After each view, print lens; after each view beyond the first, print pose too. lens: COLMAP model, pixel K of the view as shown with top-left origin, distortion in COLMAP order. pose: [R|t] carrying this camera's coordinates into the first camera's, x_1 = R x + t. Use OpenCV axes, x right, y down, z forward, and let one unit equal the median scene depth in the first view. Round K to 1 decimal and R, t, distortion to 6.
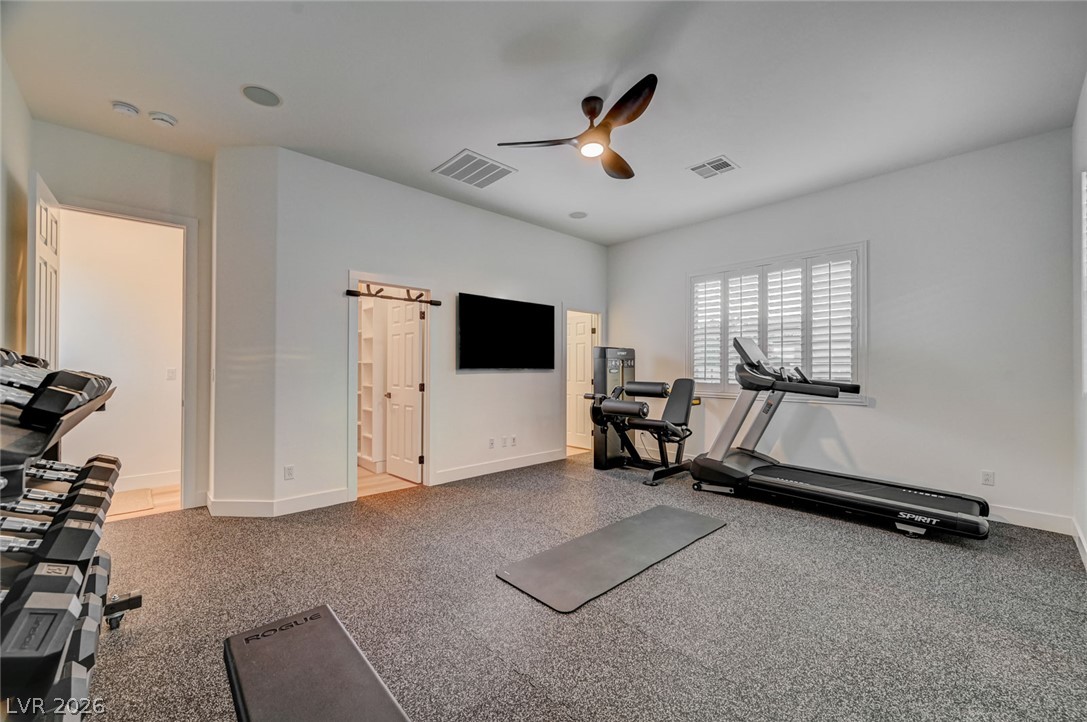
lens RADIAL K [[431.6, 0, 545.6], [0, 431.6, 364.7], [0, 0, 1]] dist [-0.000232, -0.000171]
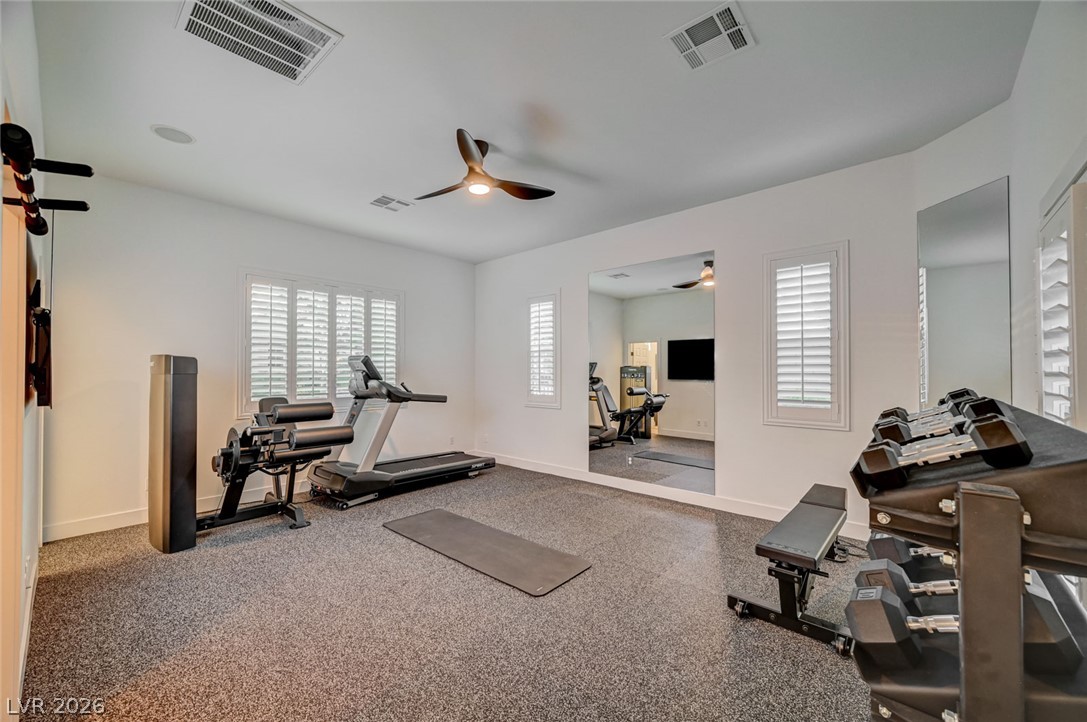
lens RADIAL K [[431.6, 0, 545.6], [0, 431.6, 364.7], [0, 0, 1]] dist [-0.000232, -0.000171]
pose [[-0.101525, 0.012387, 0.994756, -0.731131], [-0.005072, 0.999903, -0.012969, -0.029856], [-0.994820, -0.006362, -0.101452, 0.703831]]
